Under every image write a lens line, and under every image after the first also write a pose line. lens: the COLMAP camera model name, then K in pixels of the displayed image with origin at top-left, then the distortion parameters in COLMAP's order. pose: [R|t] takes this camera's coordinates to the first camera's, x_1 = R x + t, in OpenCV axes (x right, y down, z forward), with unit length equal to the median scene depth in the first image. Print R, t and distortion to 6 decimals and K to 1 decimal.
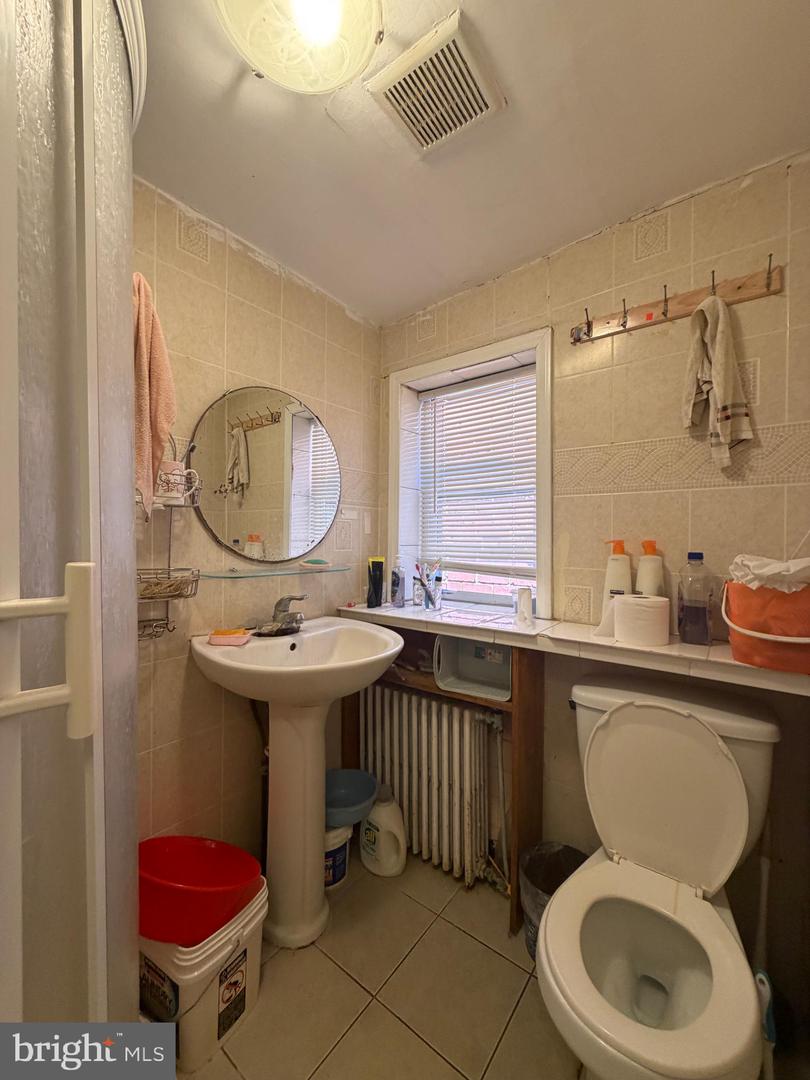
lens RADIAL K [[431.8, 0, 404.0], [0, 431.8, 541.6], [0, 0, 1]] dist [-0.001787, -0.000148]
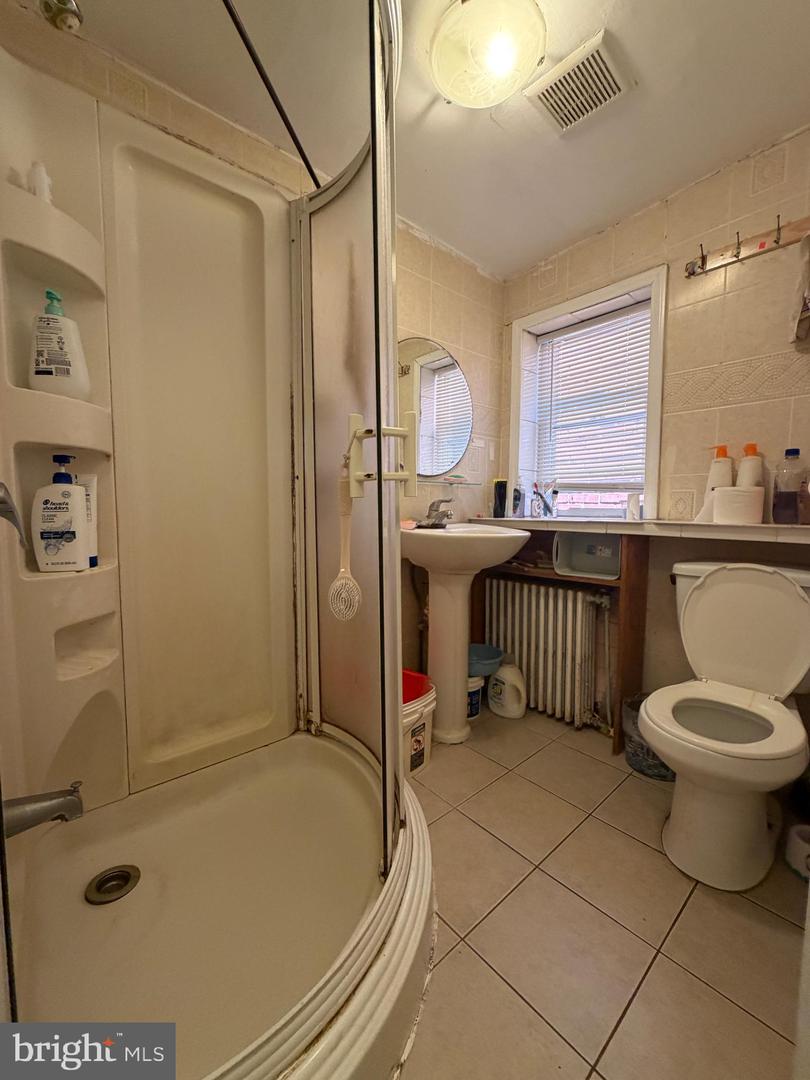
lens RADIAL K [[431.8, 0, 404.8], [0, 431.8, 540.4], [0, 0, 1]] dist [-0.001787, -0.000148]
pose [[0.980907, 0.012891, -0.194052, -0.115614], [0.001322, 0.997336, 0.072939, 0.156663], [0.194475, -0.071803, 0.978276, -0.323014]]
